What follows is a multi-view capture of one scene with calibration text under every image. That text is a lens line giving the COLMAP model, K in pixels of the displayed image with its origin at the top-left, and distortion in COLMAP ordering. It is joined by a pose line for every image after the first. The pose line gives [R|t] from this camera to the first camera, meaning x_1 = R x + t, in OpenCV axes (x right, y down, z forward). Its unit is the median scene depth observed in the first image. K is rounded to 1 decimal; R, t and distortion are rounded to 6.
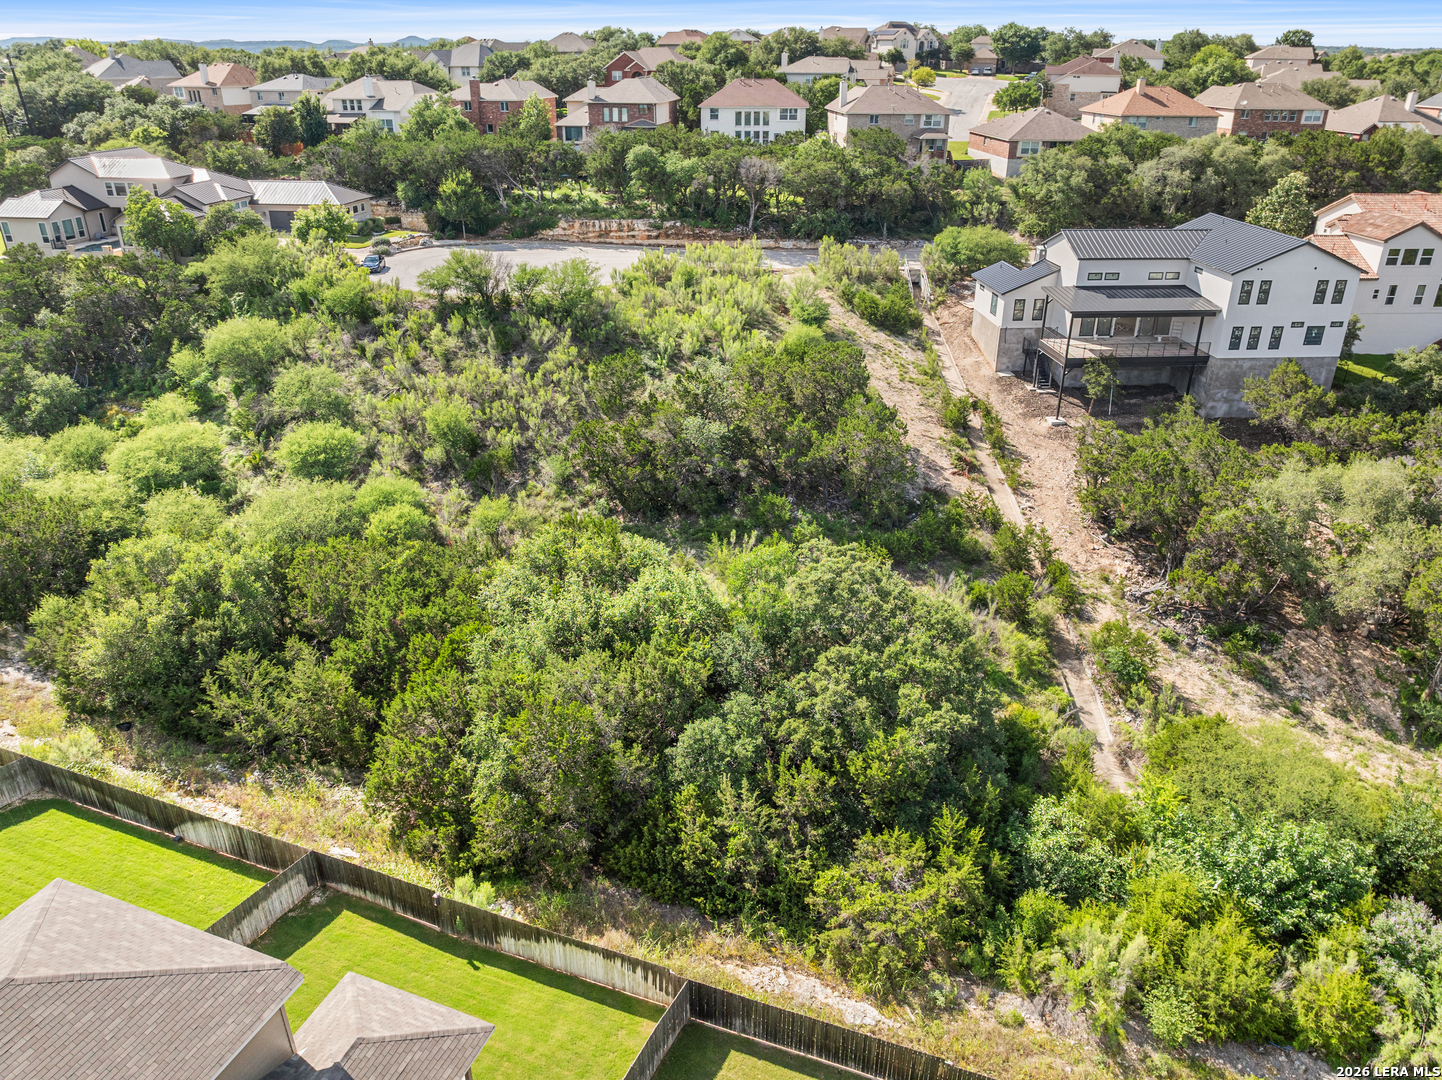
lens RADIAL K [[1030.6, 0, 722.6], [0, 1030.6, 548.2], [0, 0, 1]] dist [-0.048146, 0.016456]
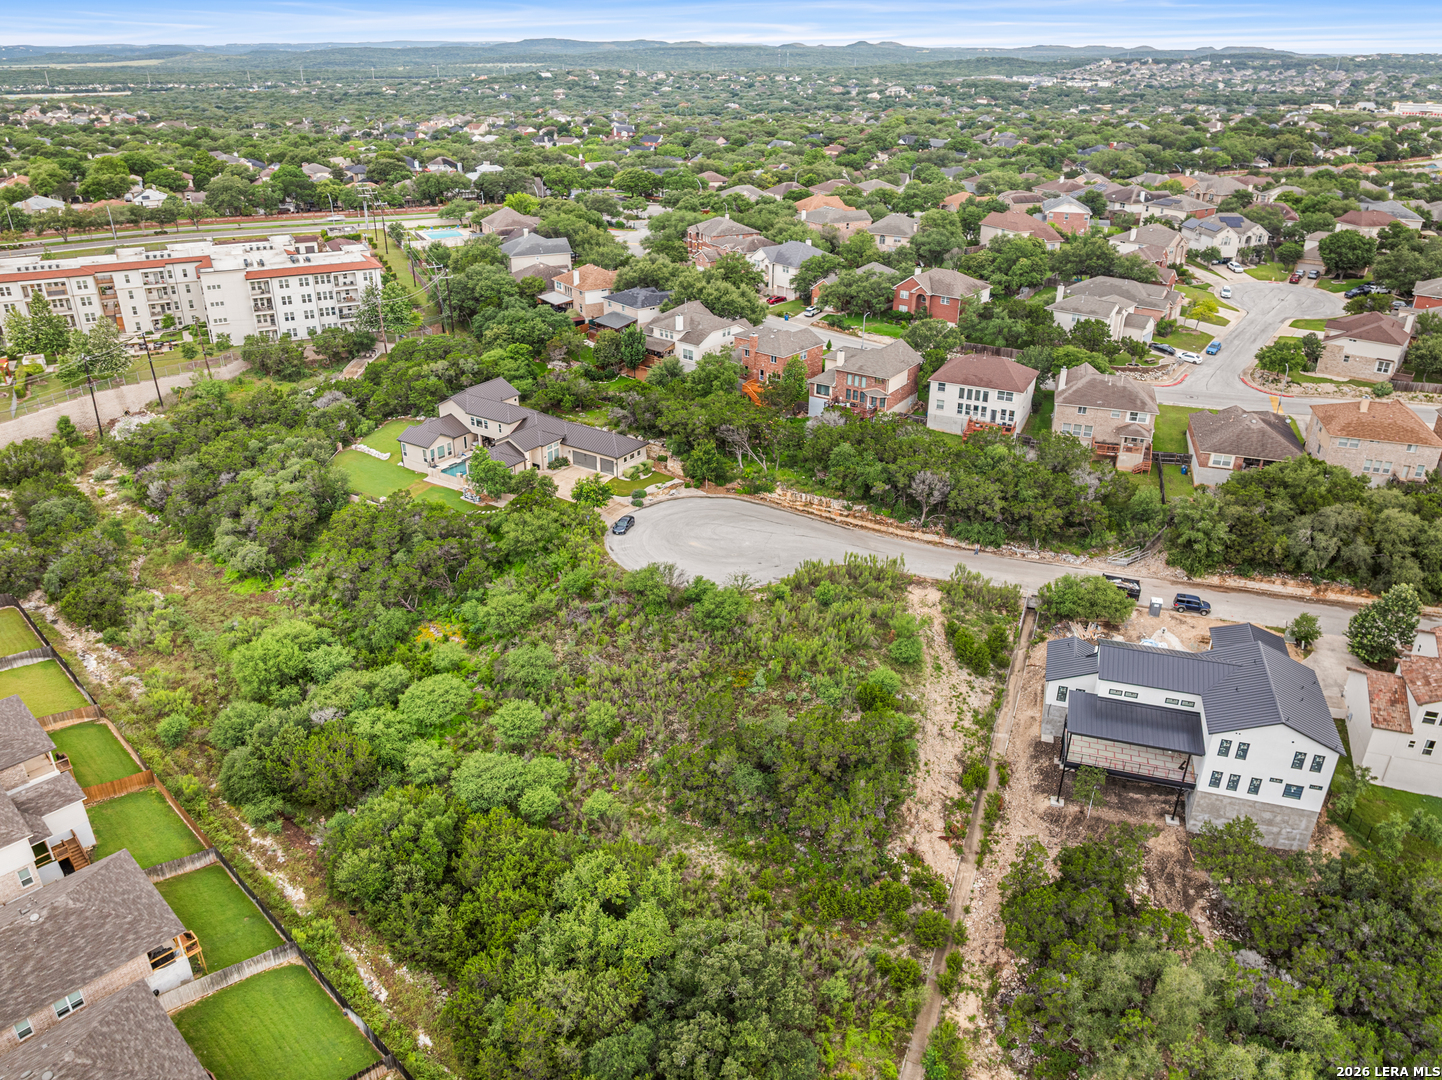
lens RADIAL K [[1030.6, 0, 721.9], [0, 1030.6, 545.2], [0, 0, 1]] dist [-0.048146, 0.016456]
pose [[0.923387, 0.175285, -0.341513, 0.306554], [-0.175965, 0.983962, 0.029252, -0.377071], [0.341163, 0.033083, 0.939422, -0.291330]]
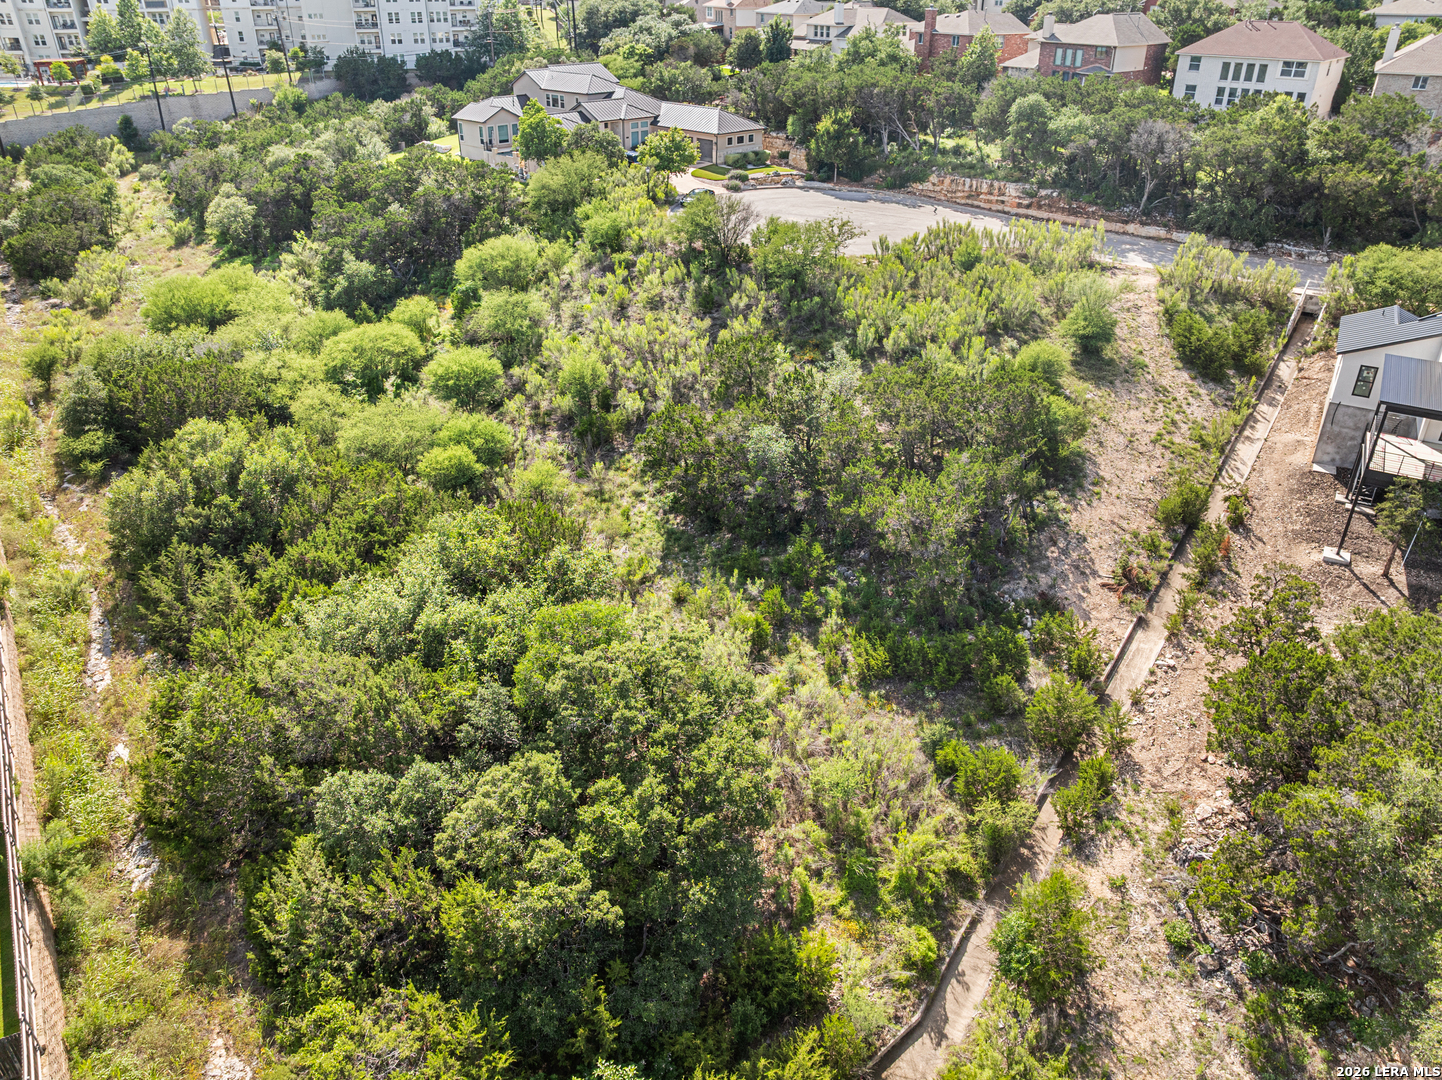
lens RADIAL K [[1030.6, 0, 721.2], [0, 1030.6, 546.7], [0, 0, 1]] dist [-0.048146, 0.016456]
pose [[0.812991, 0.286431, -0.506955, 0.319672], [-0.257077, 0.957760, 0.128869, -0.107554], [0.522453, 0.025557, 0.852285, 0.219232]]
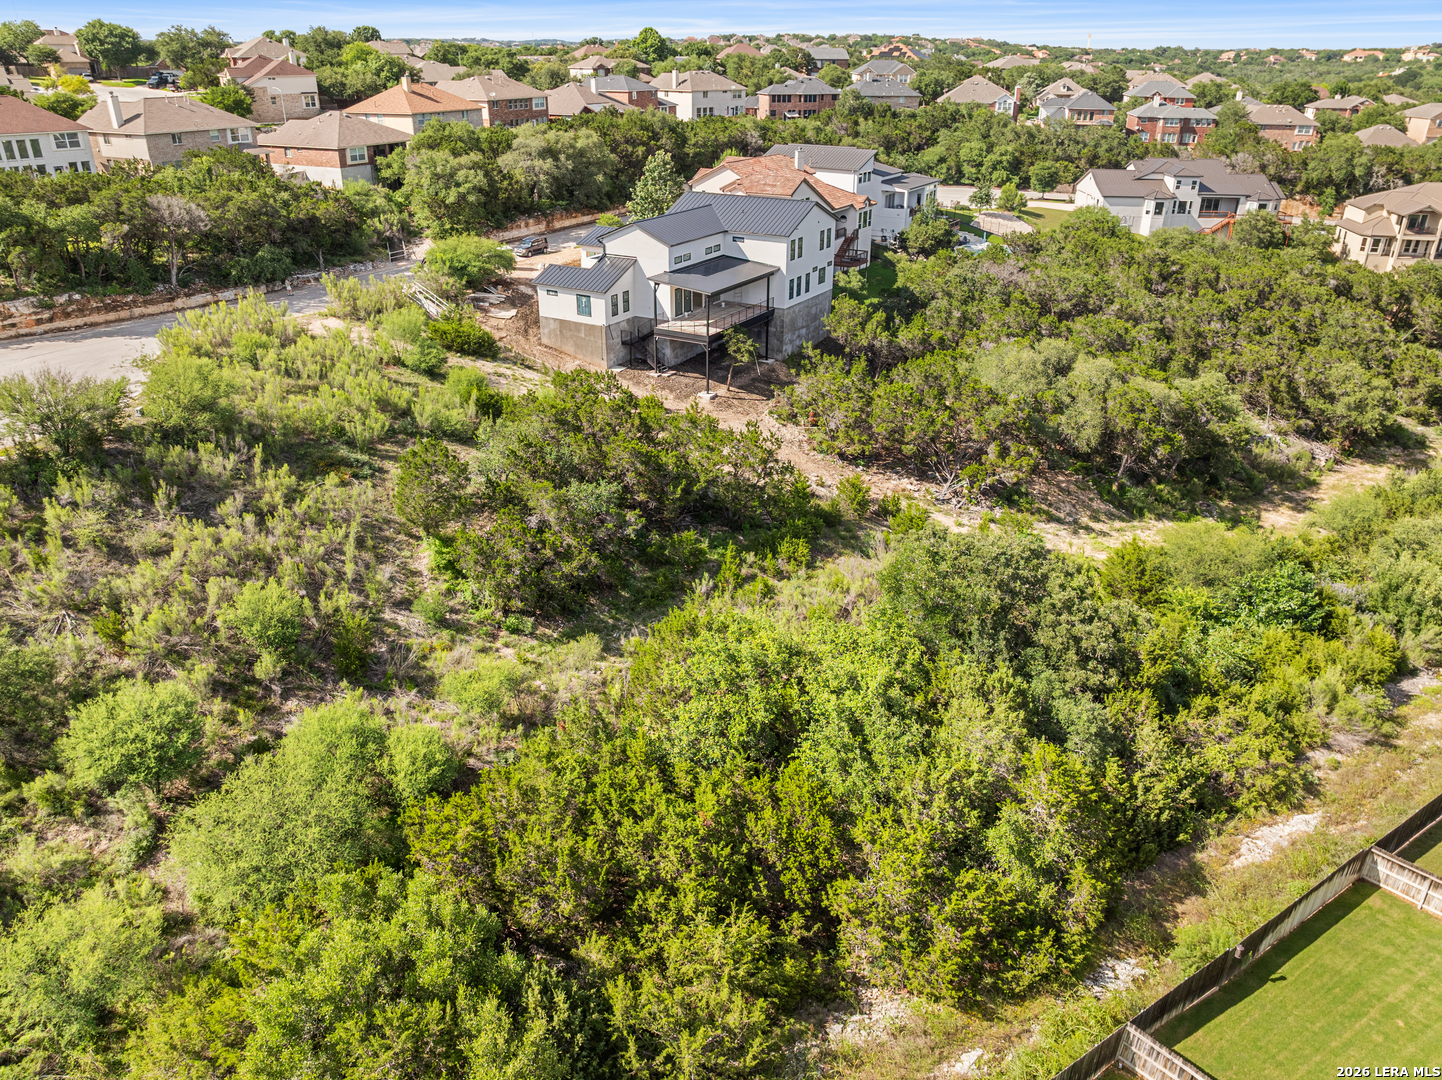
lens RADIAL K [[1030.6, 0, 723.9], [0, 1030.6, 533.7], [0, 0, 1]] dist [-0.048146, 0.016456]
pose [[0.587835, -0.348756, 0.729945, -0.483426], [0.353570, 0.922319, 0.155934, -0.146173], [-0.727626, 0.166423, 0.665481, 0.281053]]
